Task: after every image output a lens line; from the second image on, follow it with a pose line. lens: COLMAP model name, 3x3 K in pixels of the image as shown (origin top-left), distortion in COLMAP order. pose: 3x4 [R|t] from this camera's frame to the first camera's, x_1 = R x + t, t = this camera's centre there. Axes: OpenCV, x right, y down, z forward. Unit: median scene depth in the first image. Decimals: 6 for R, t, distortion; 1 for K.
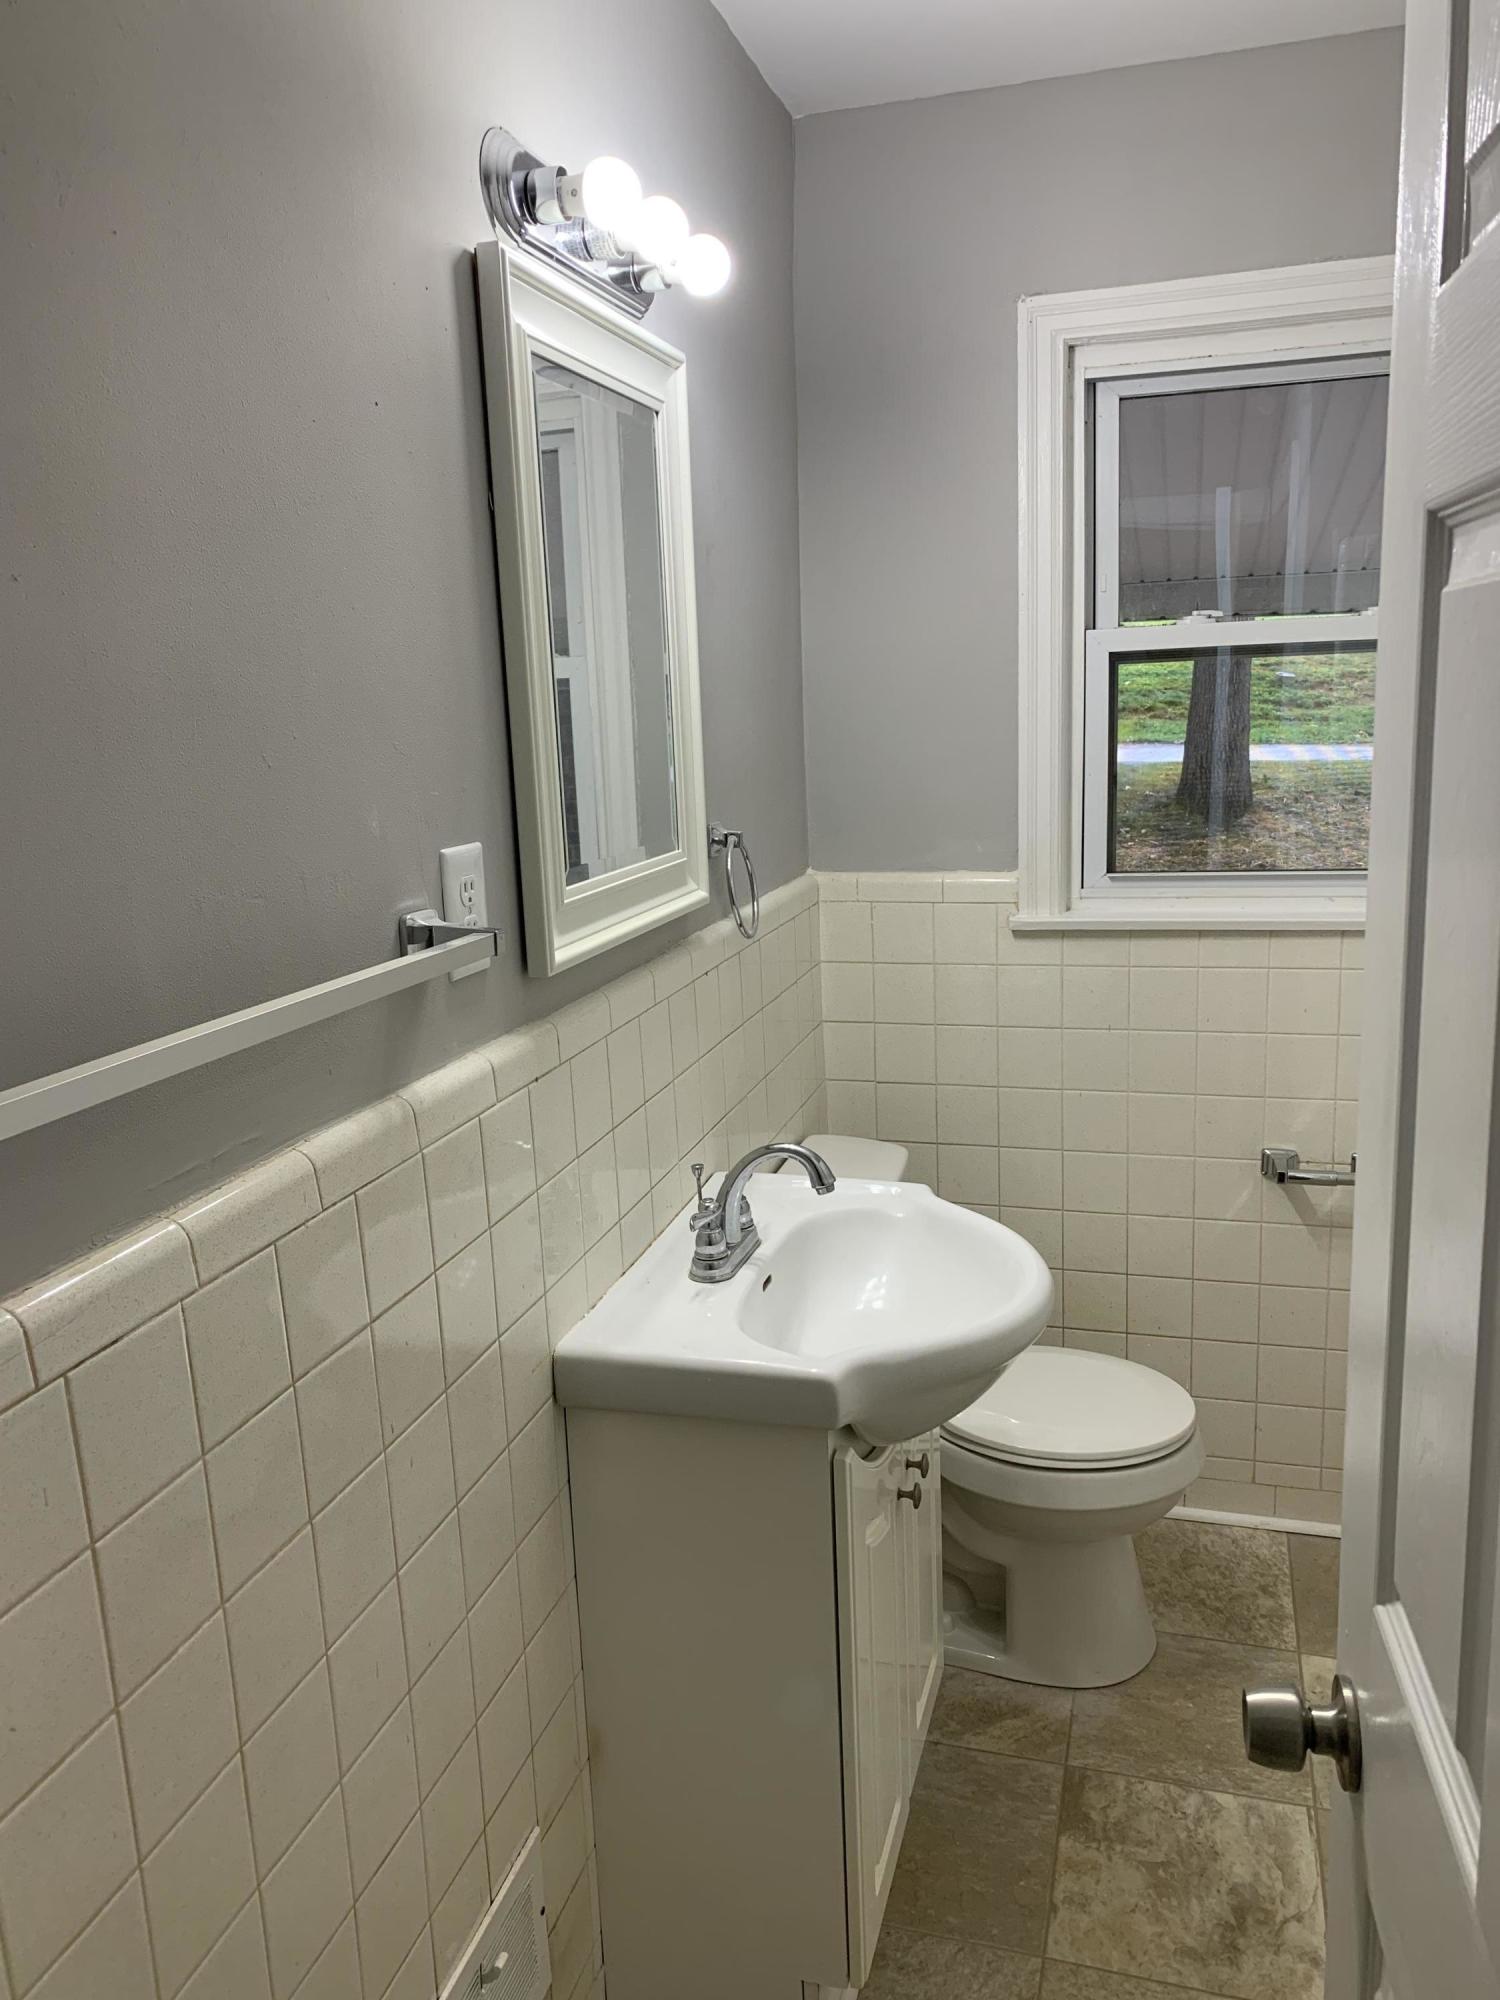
lens RADIAL K [[1502.2, 0, 744.1], [0, 1502.2, 1004.7], [0, 0, 1]] dist [0.010555, -0.039189]
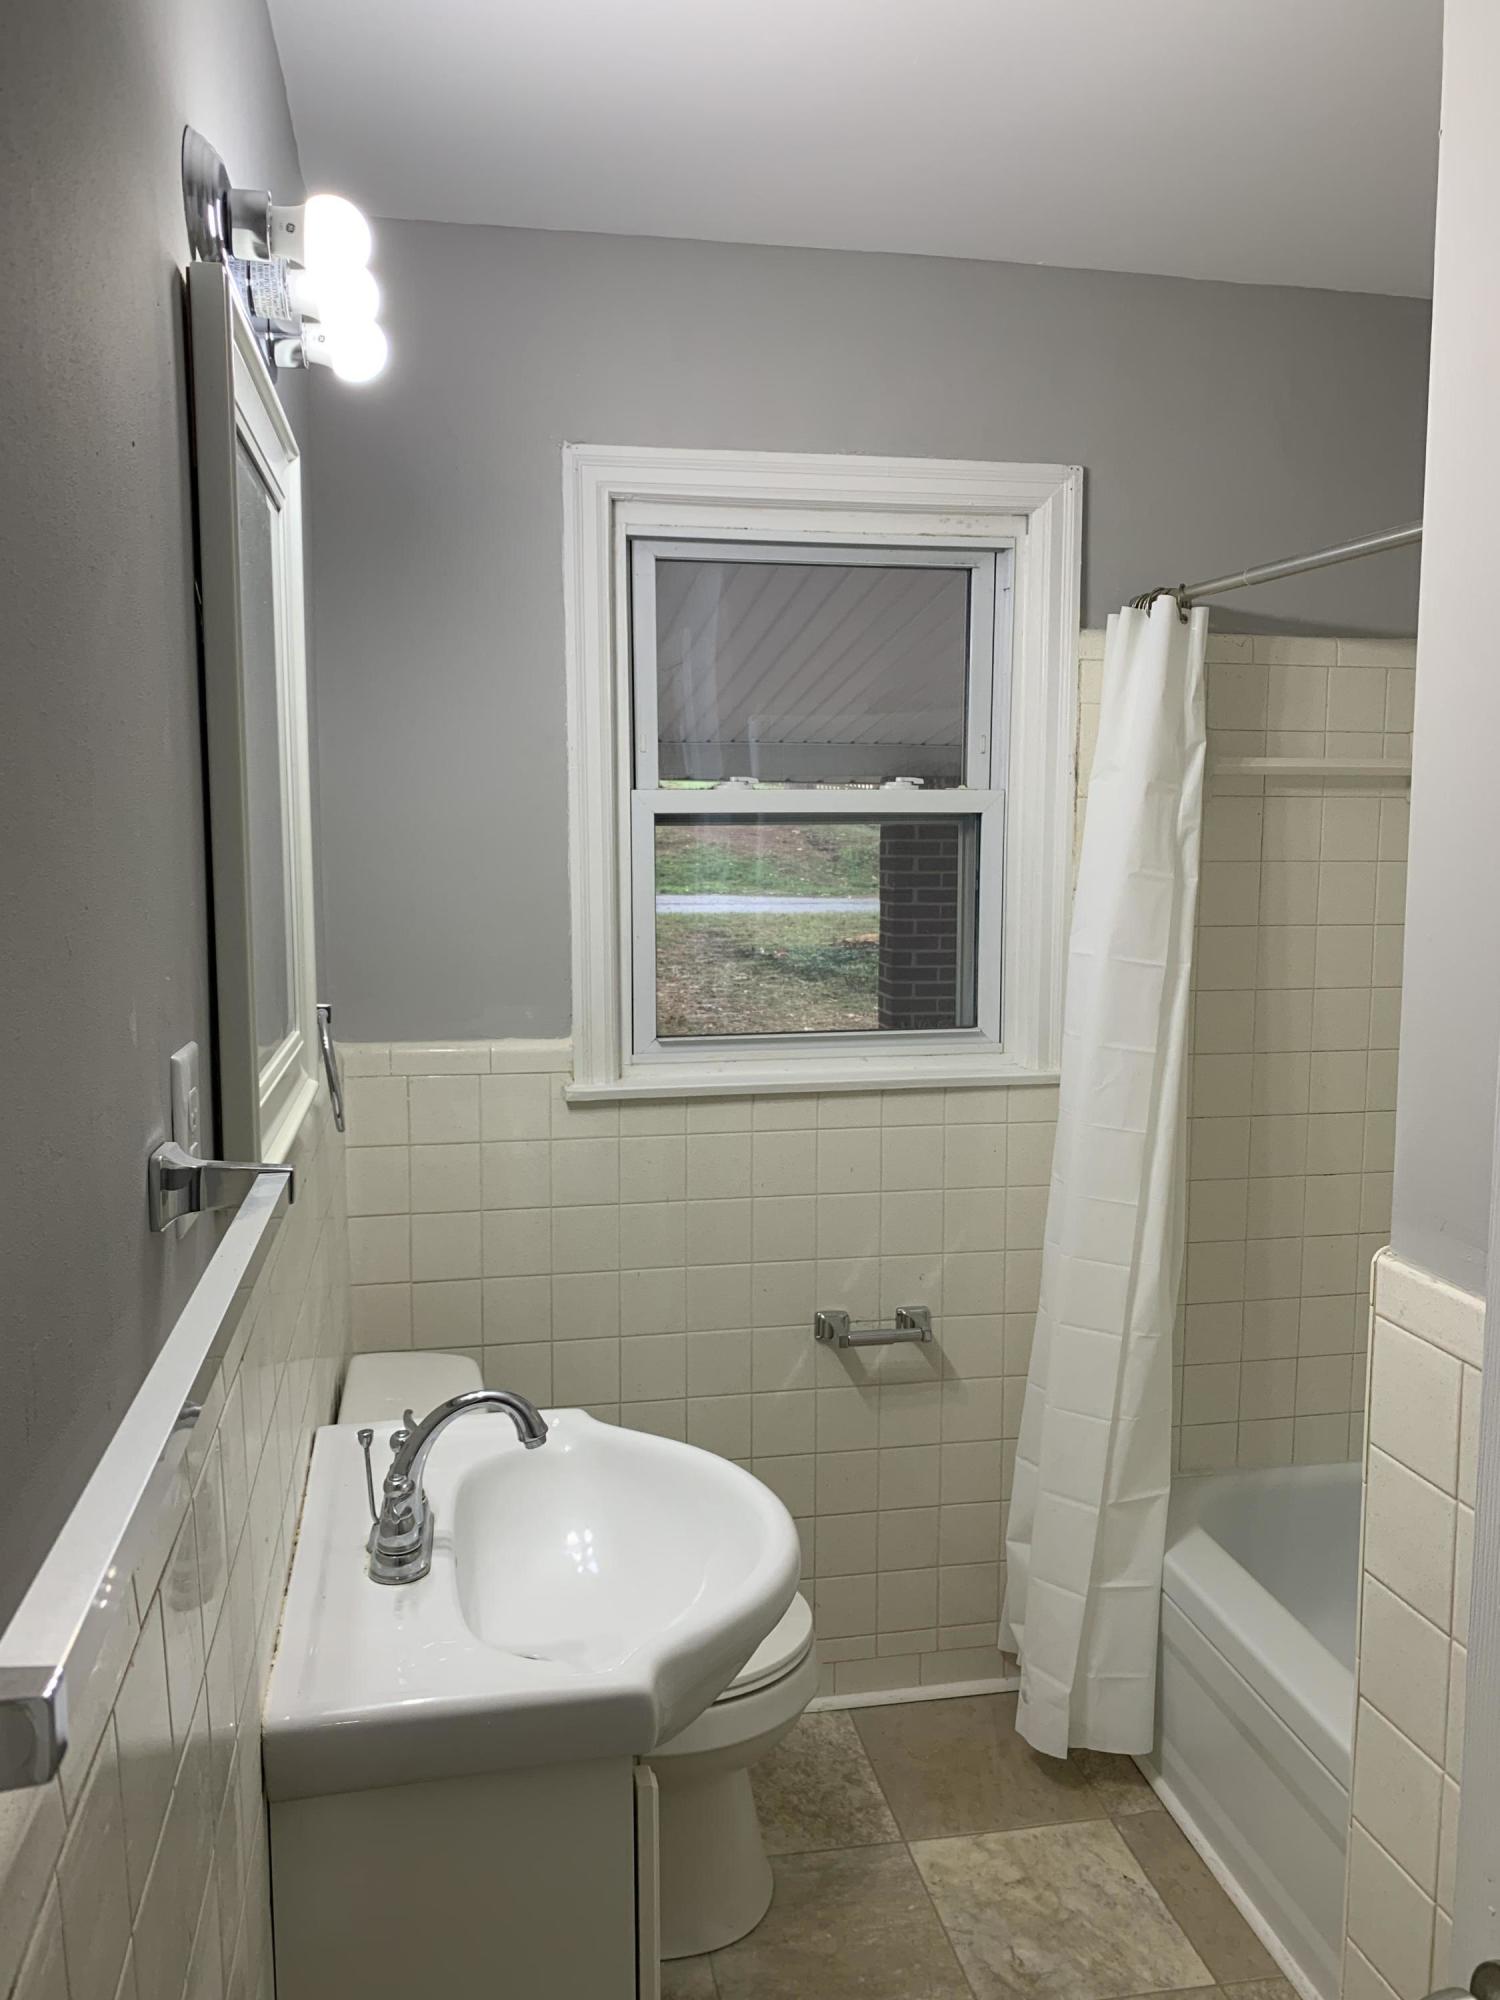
lens RADIAL K [[1502.2, 0, 744.7], [0, 1502.2, 988.6], [0, 0, 1]] dist [0.010555, -0.039189]
pose [[0.889182, -0.009928, 0.457446, -0.149499], [0.058820, 0.993949, -0.092763, -0.027439], [-0.453757, 0.109390, 0.884386, 0.130087]]
